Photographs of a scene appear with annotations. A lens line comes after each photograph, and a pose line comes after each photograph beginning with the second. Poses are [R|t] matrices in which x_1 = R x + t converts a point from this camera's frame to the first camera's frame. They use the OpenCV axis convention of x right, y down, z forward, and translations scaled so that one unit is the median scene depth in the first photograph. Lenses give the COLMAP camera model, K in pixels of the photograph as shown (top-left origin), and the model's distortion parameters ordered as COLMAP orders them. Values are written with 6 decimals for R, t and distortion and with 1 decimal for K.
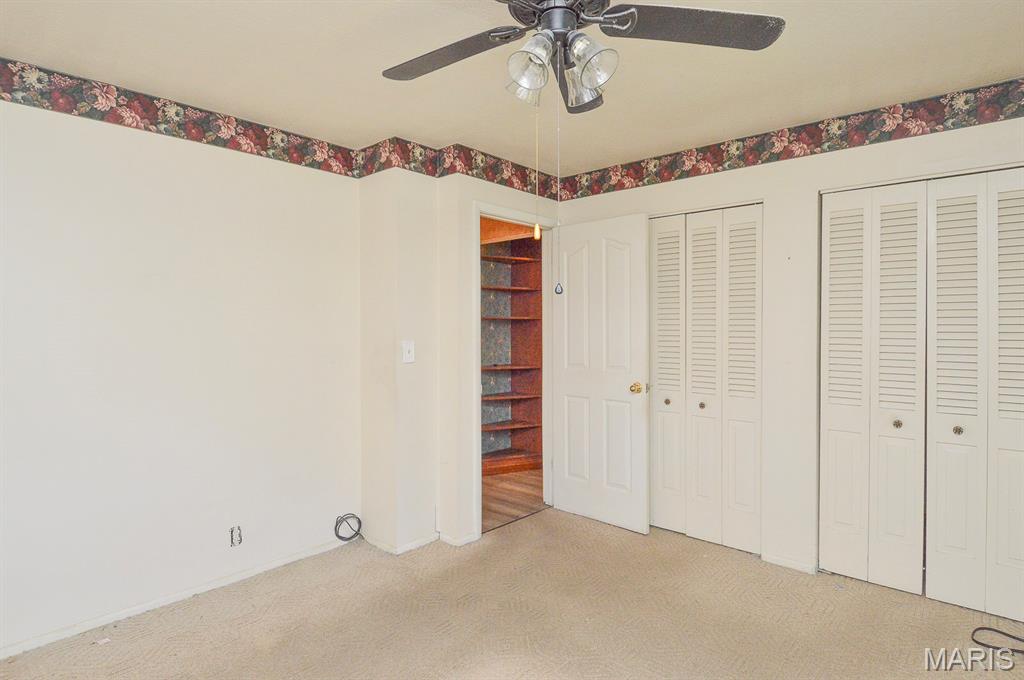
lens RADIAL K [[542.1, 0, 499.3], [0, 542.1, 337.4], [0, 0, 1]] dist [0.017713, -0.023581]
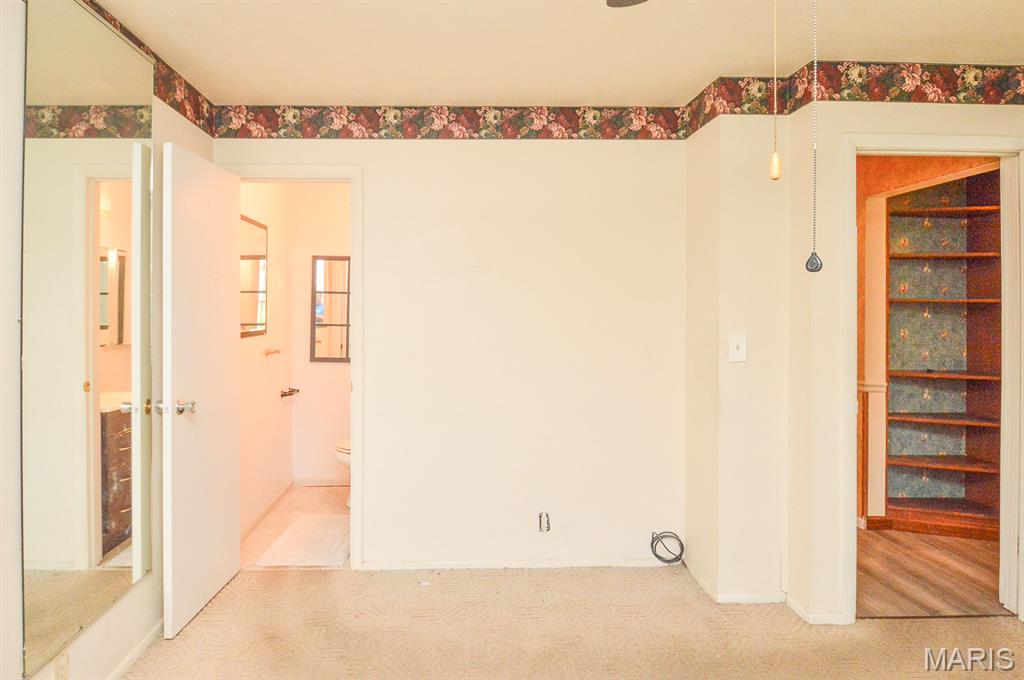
lens RADIAL K [[542.1, 0, 505.0], [0, 542.1, 309.8], [0, 0, 1]] dist [0.017713, -0.023581]
pose [[0.691528, 0.006066, -0.722324, 0.160429], [-0.016945, 0.999826, -0.007827, -0.014747], [0.722151, 0.017653, 0.691510, 0.212288]]
